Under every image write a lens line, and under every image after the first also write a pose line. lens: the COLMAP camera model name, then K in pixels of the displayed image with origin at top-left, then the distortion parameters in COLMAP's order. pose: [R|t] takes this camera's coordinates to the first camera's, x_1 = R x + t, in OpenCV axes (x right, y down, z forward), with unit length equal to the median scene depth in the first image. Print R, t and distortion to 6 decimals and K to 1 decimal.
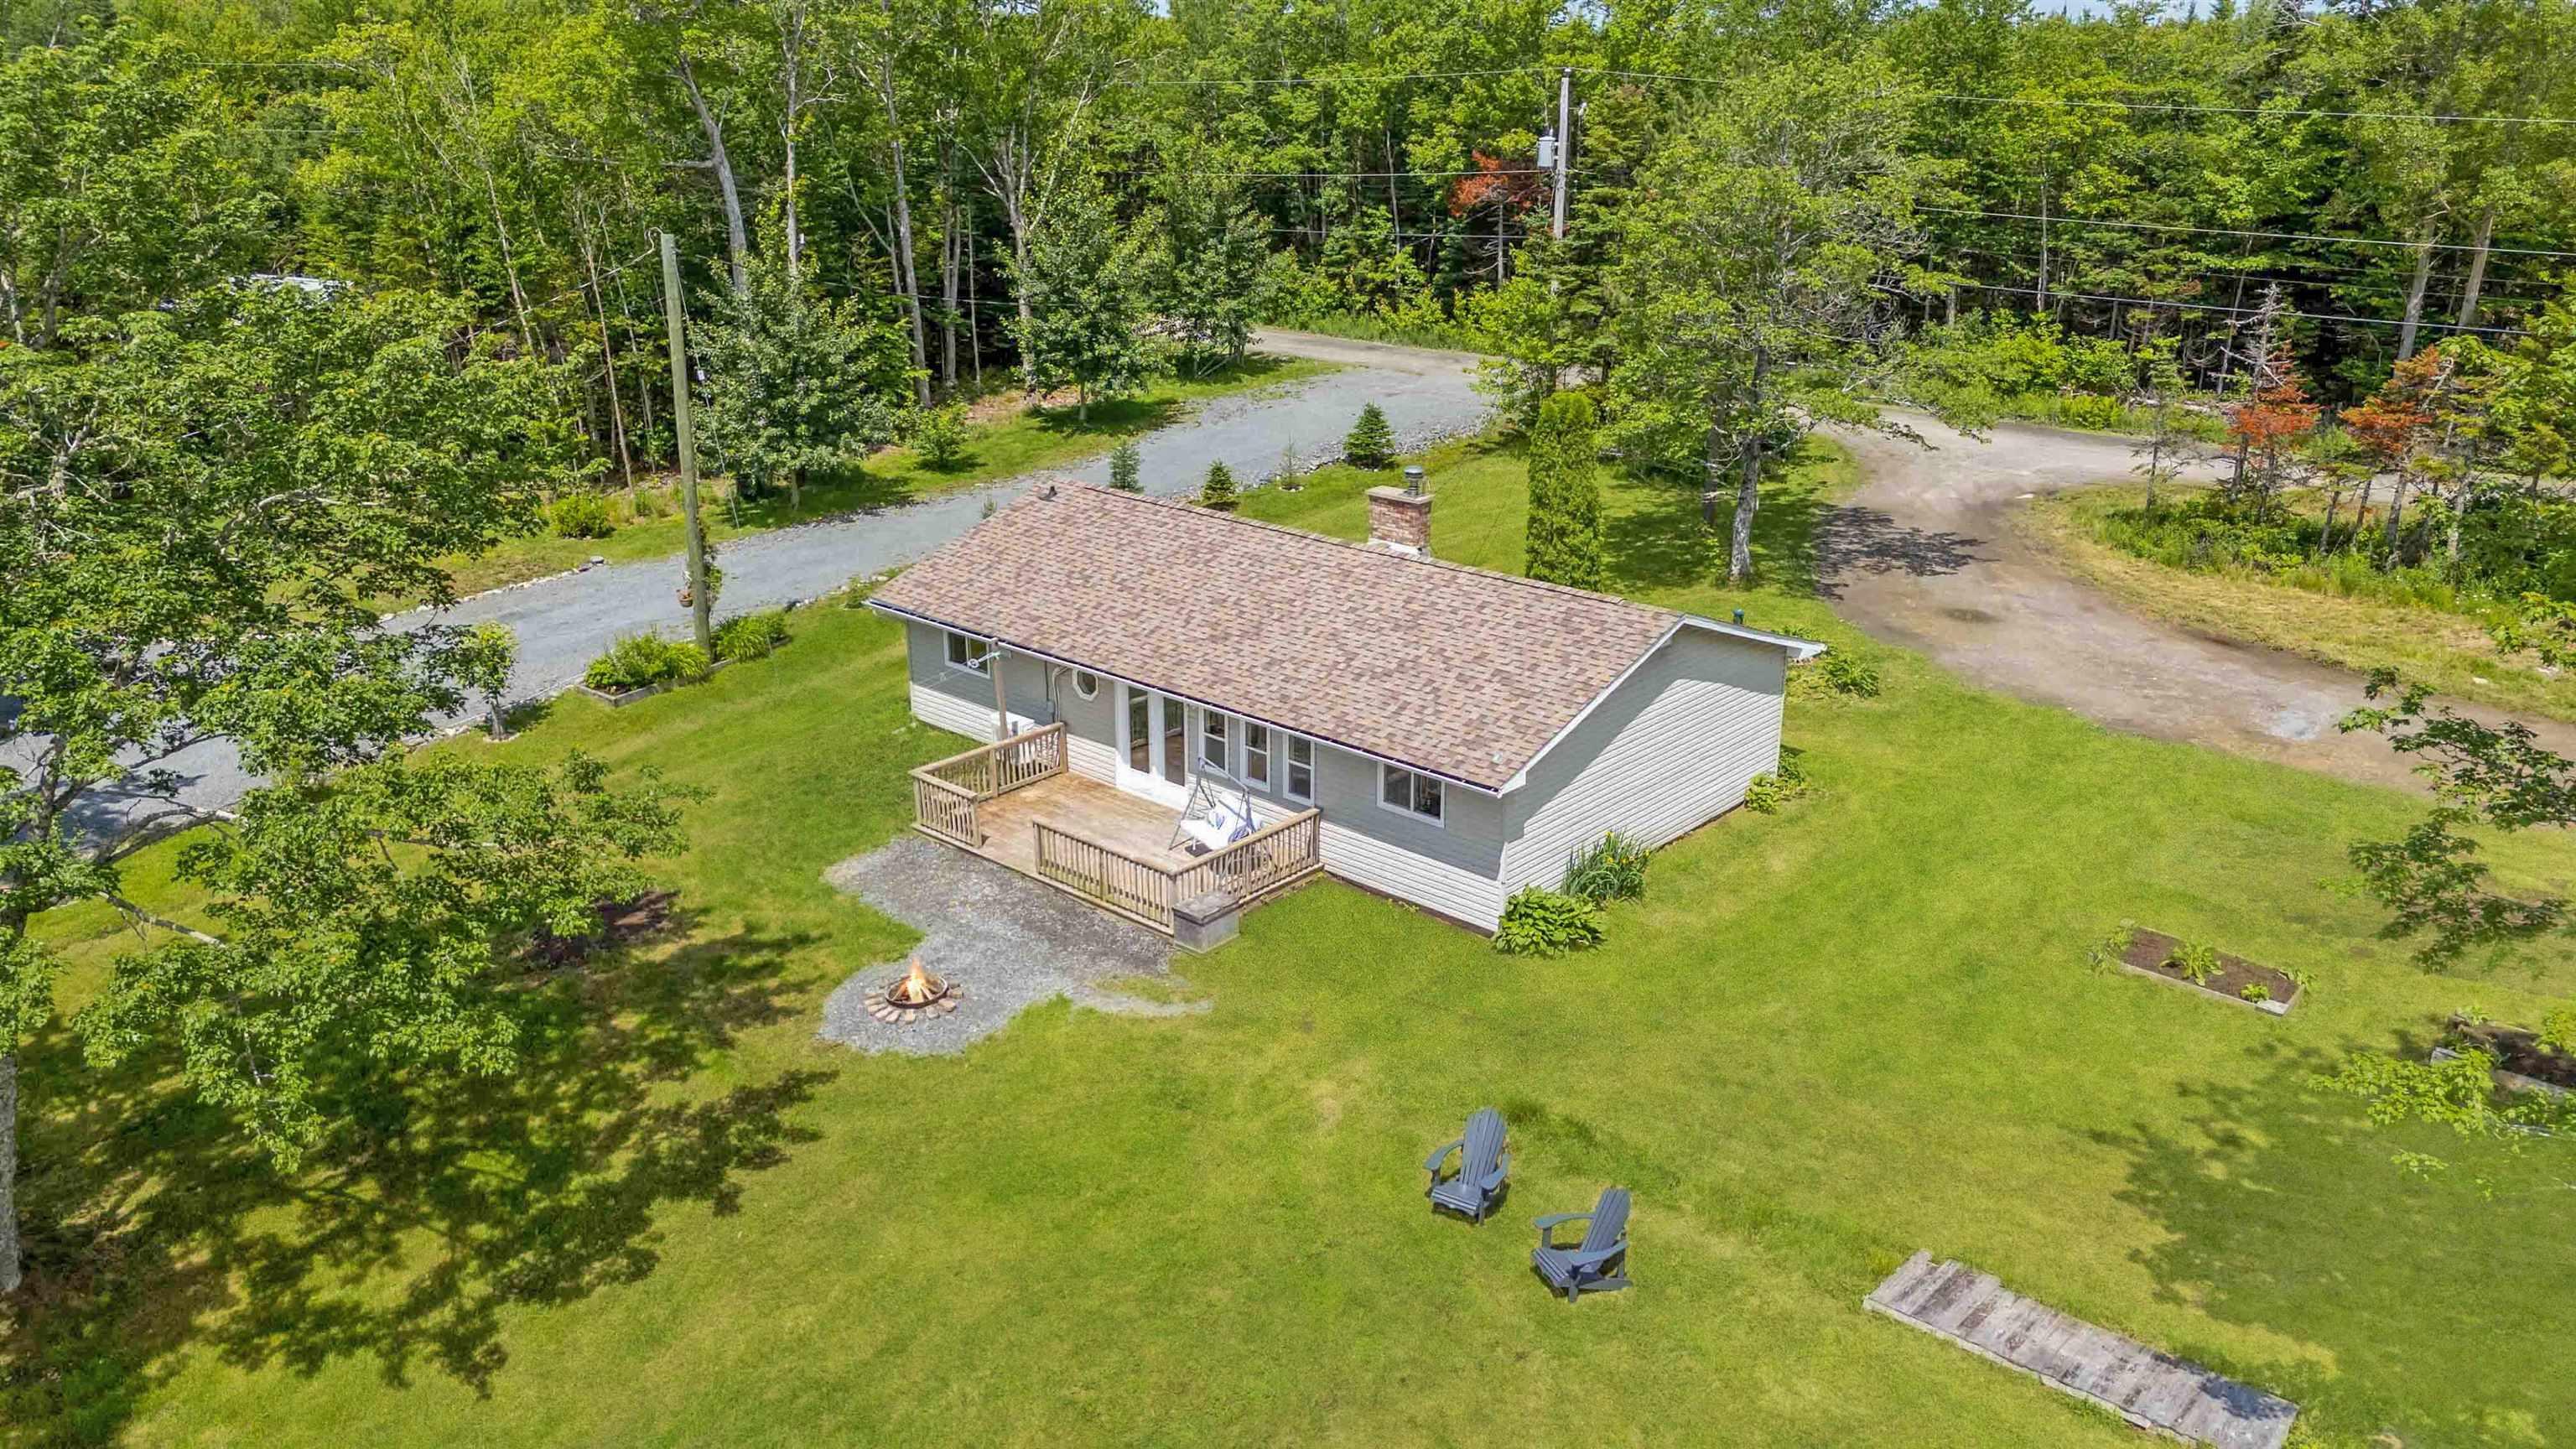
lens RADIAL K [[1892.8, 0, 1288.0], [0, 1892.8, 724.5], [0, 0, 1]] dist [0.097704, -0.109804]
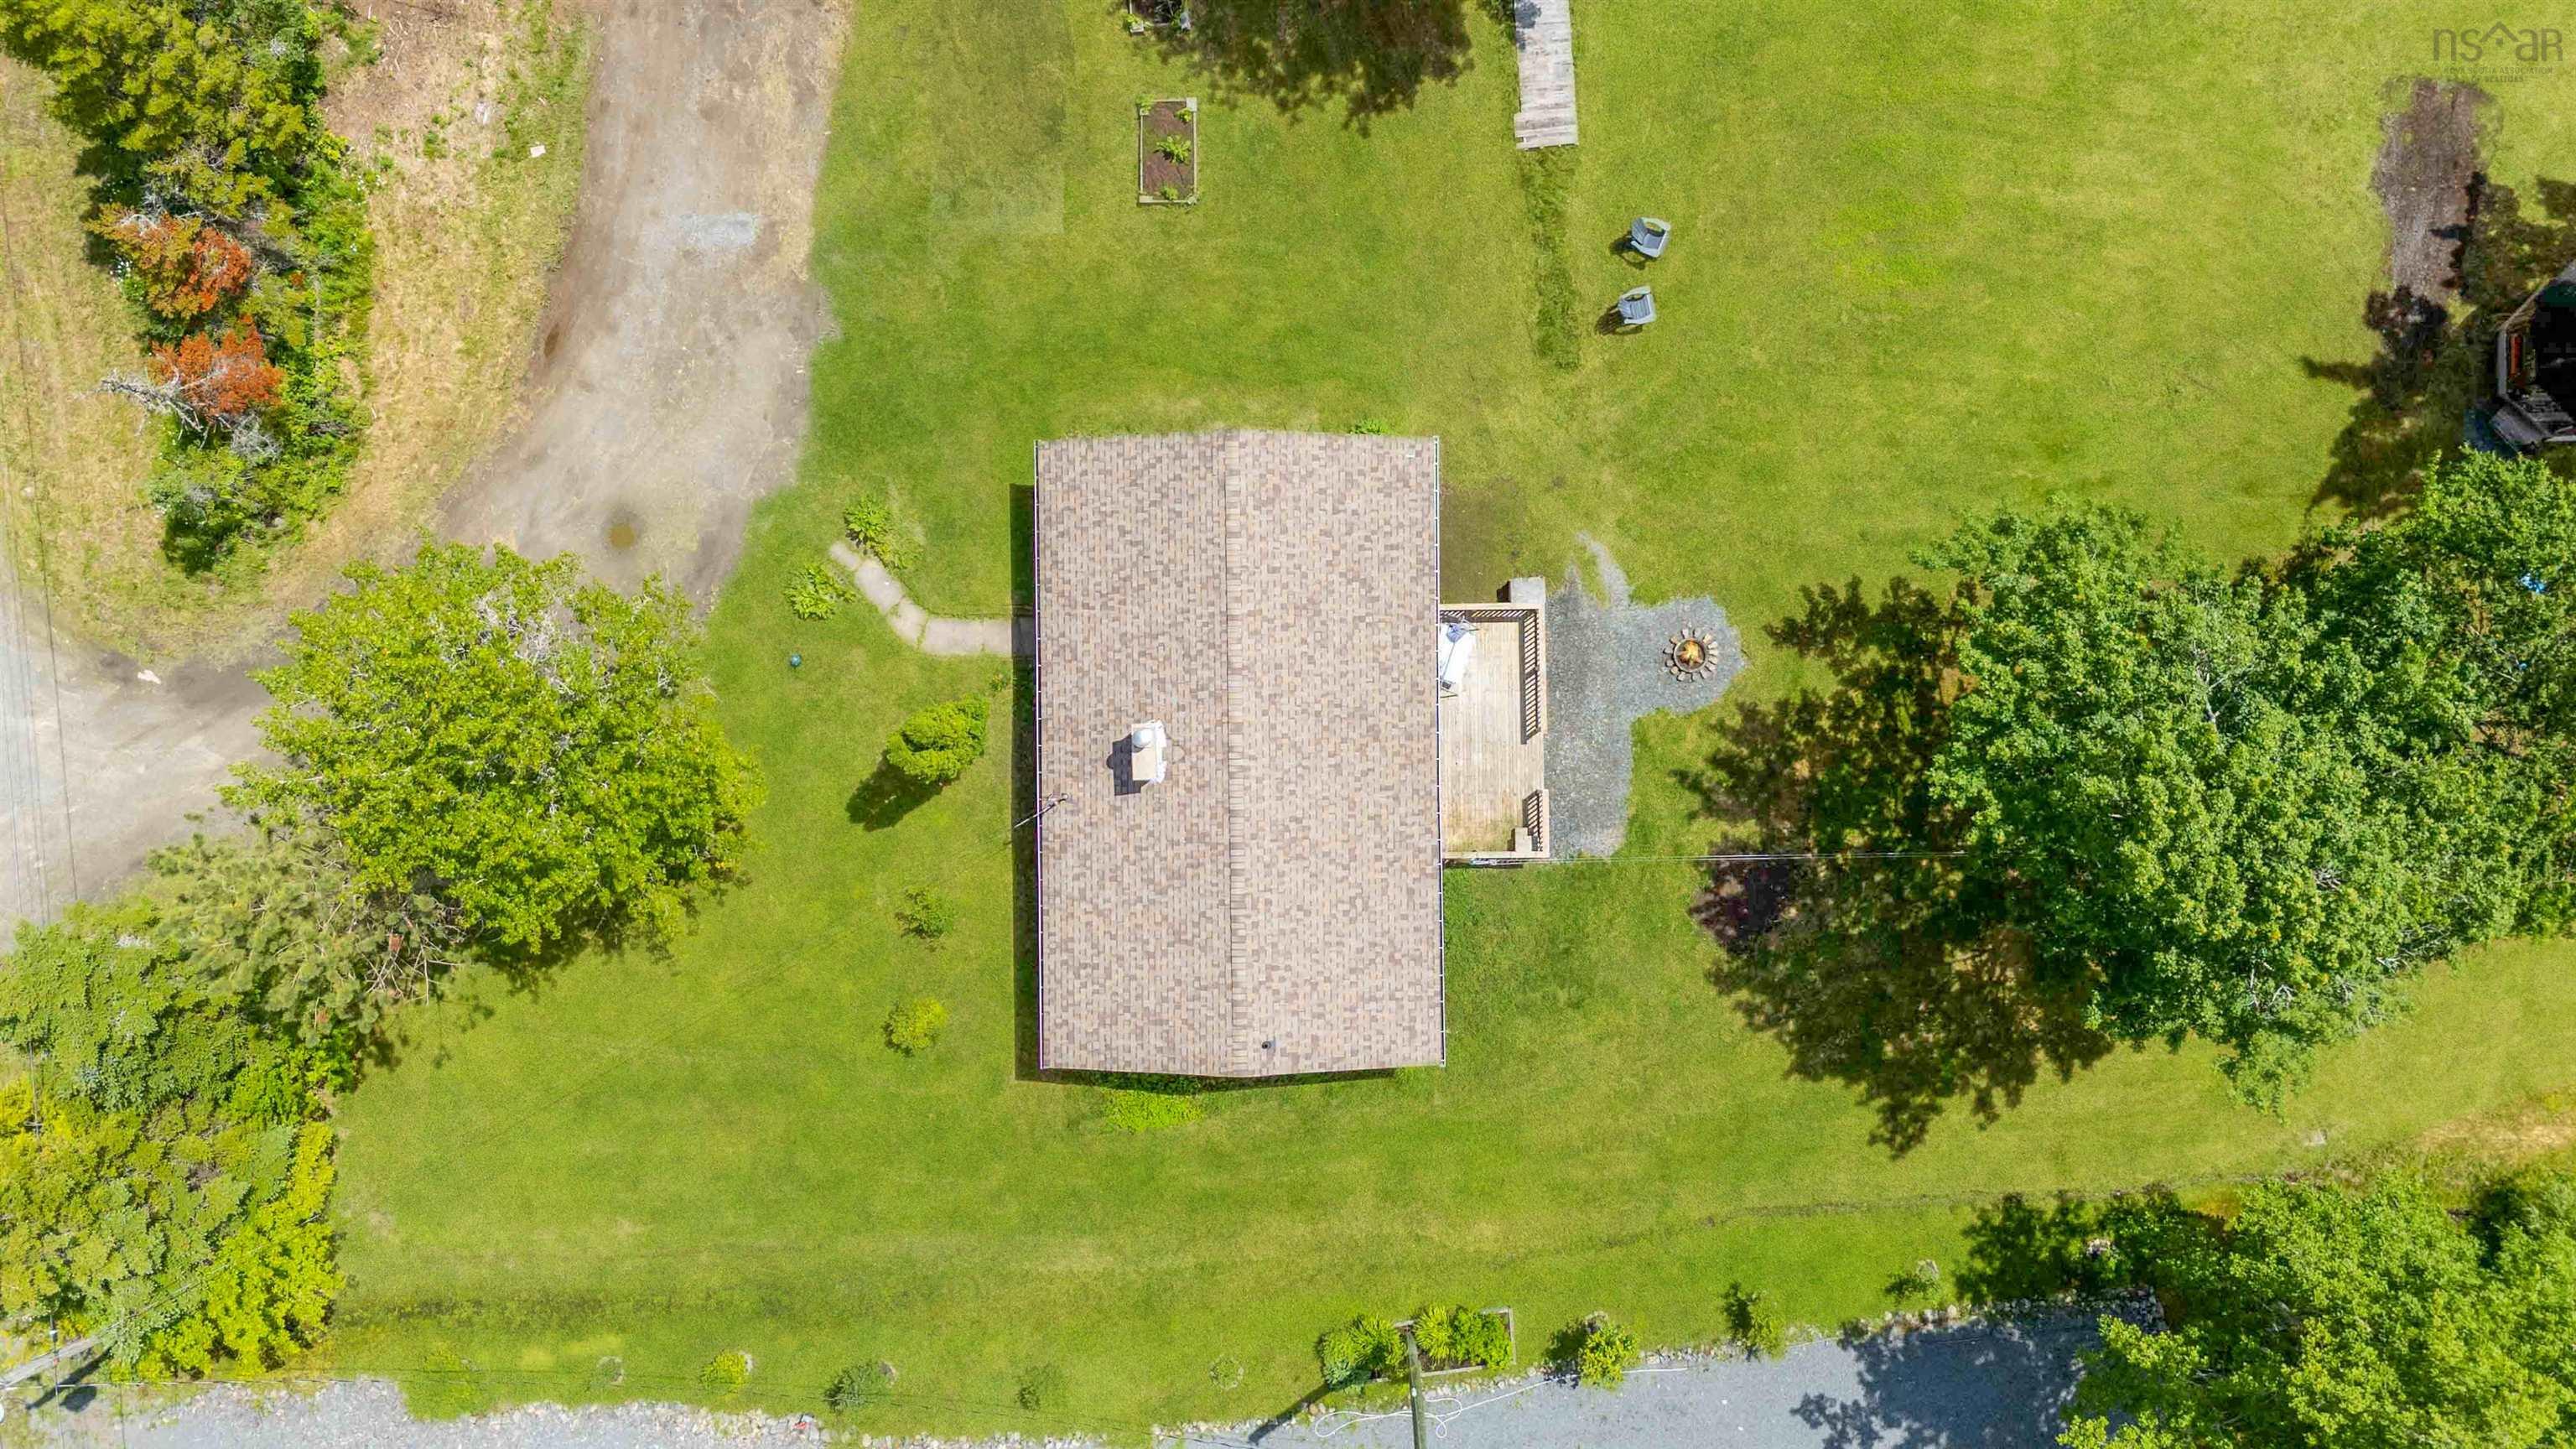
lens RADIAL K [[1892.8, 0, 1288.0], [0, 1892.8, 724.5], [0, 0, 1]] dist [0.097704, -0.109804]
pose [[-0.678912, -0.734184, 0.007243, 0.004557], [0.262513, -0.233515, 0.936247, -1.716464], [-0.685686, 0.637531, 0.351269, 0.695495]]
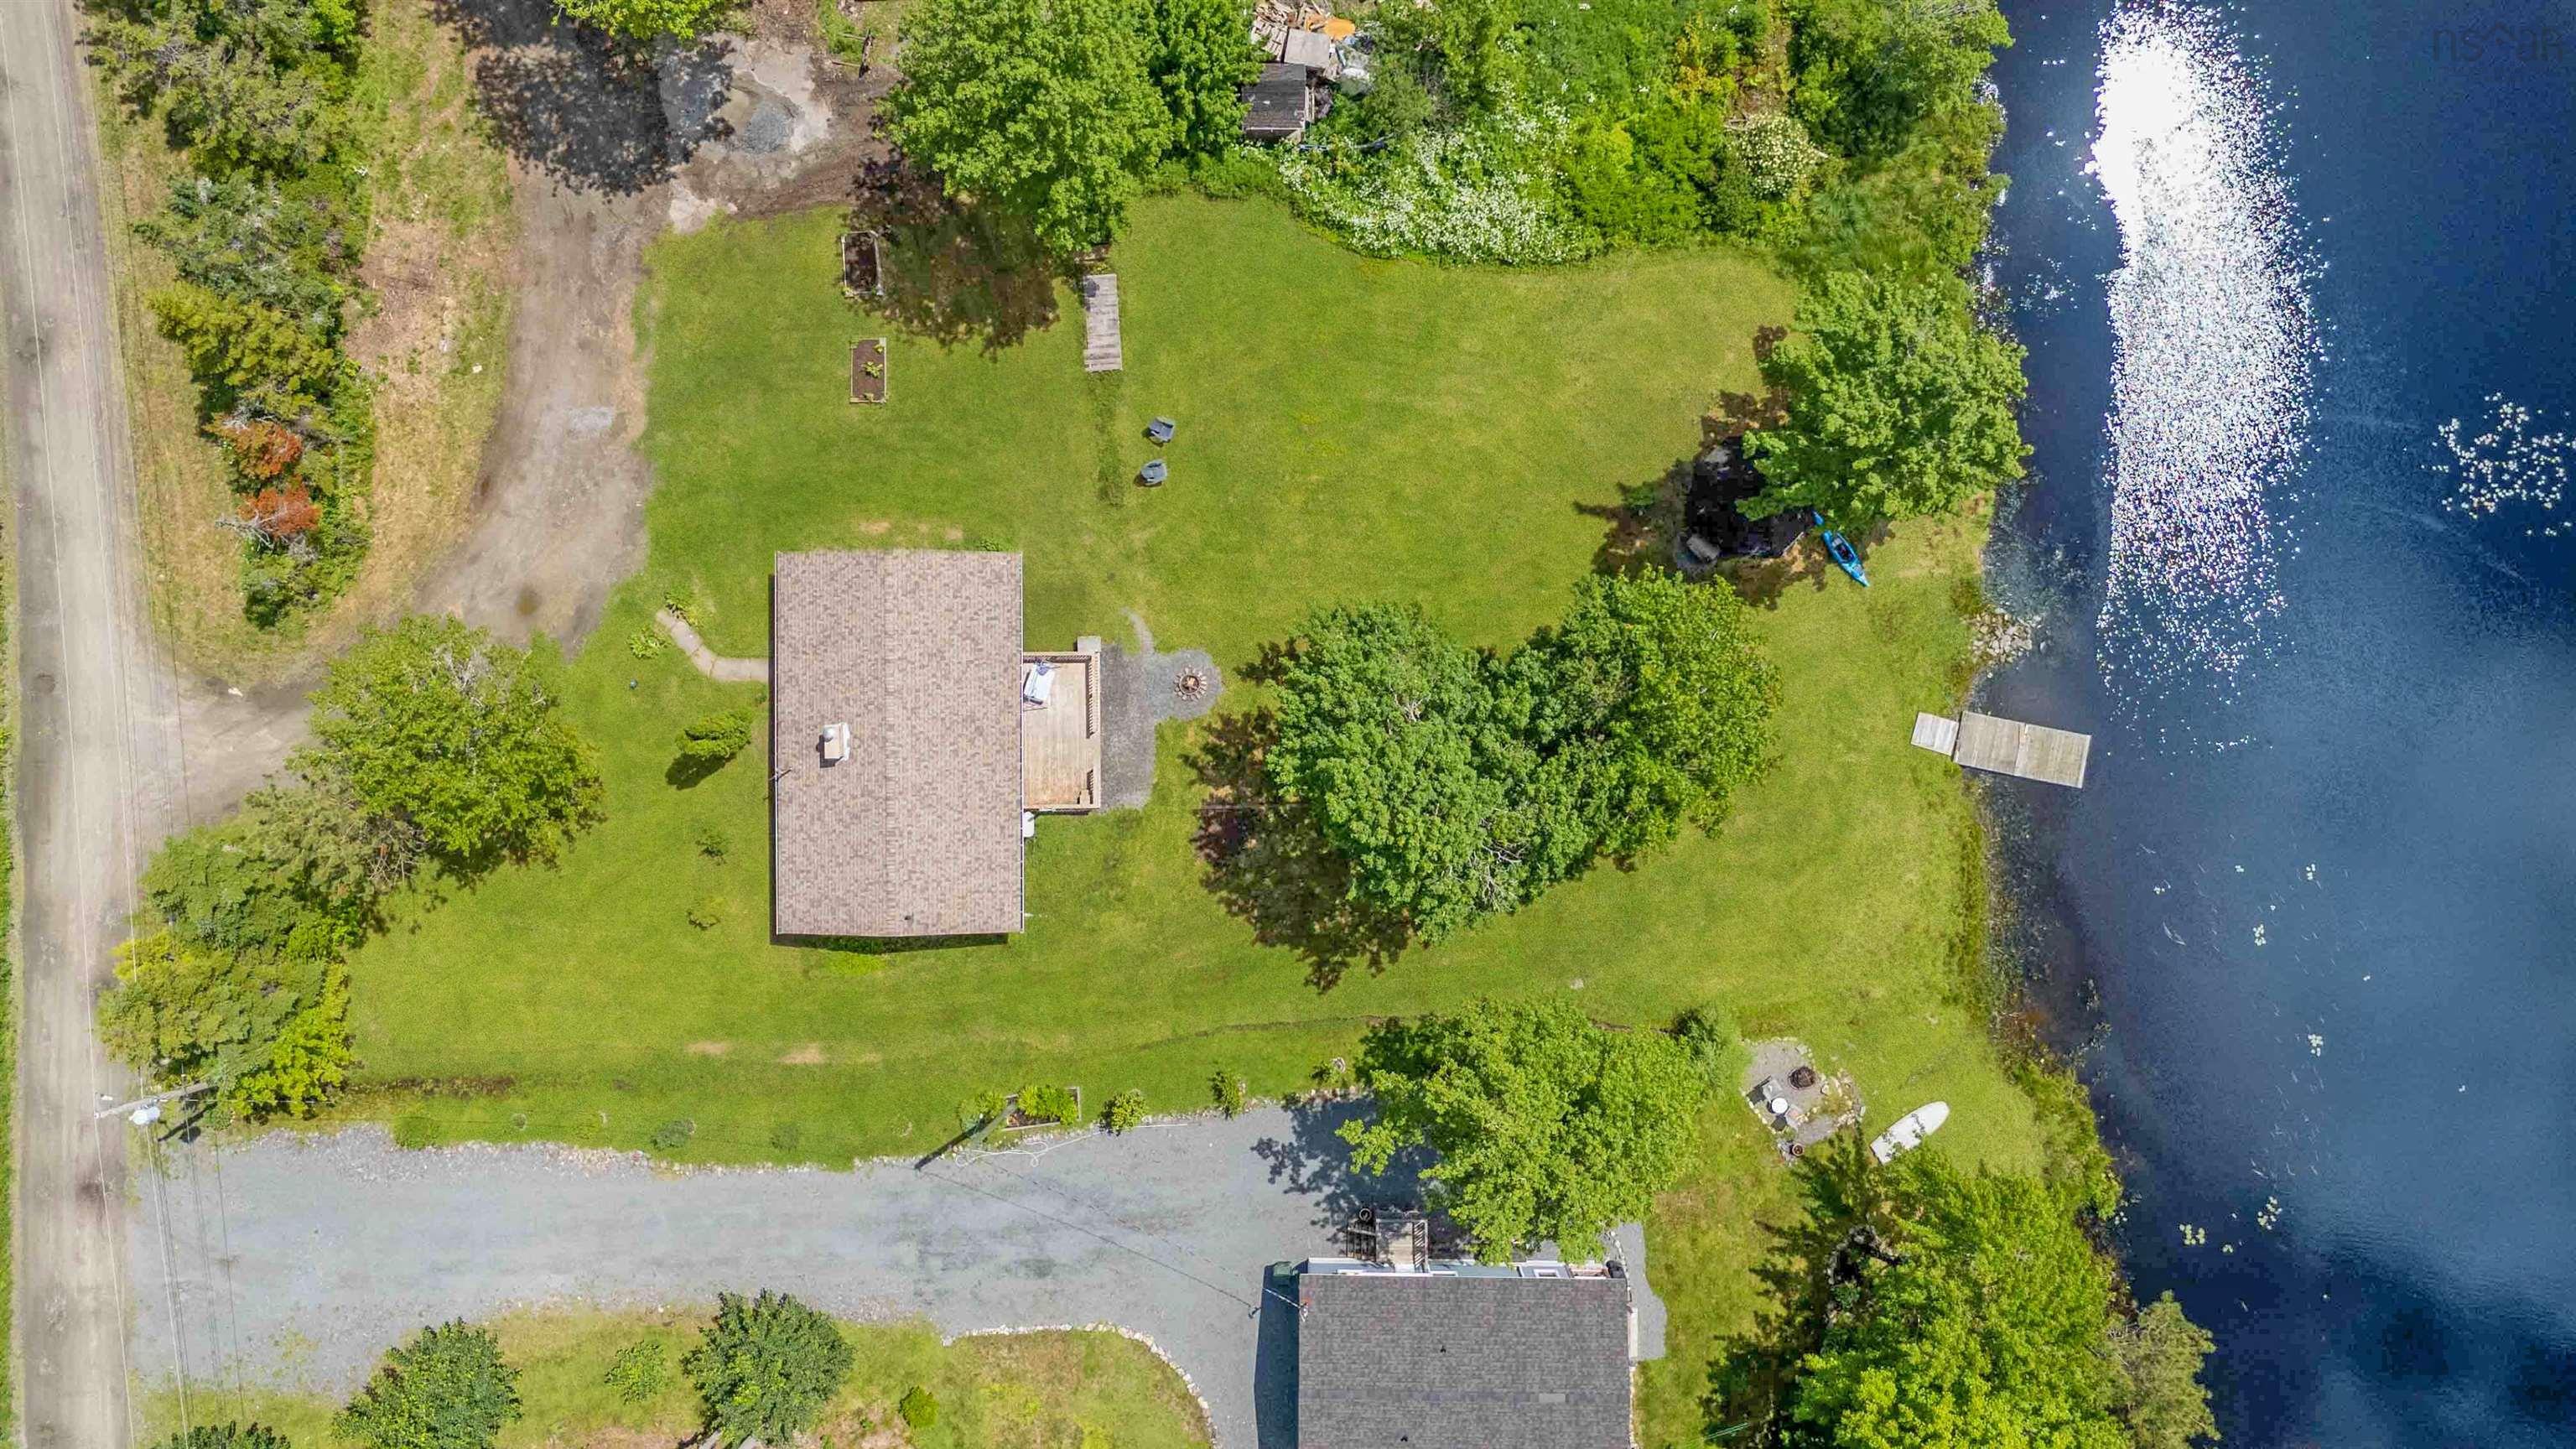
lens RADIAL K [[1892.8, 0, 1288.0], [0, 1892.8, 724.5], [0, 0, 1]] dist [0.097704, -0.109804]
pose [[-0.674601, -0.738110, 0.010342, -0.384796], [0.270016, -0.233695, 0.934065, -2.643392], [-0.687026, 0.632914, 0.356953, -0.108262]]
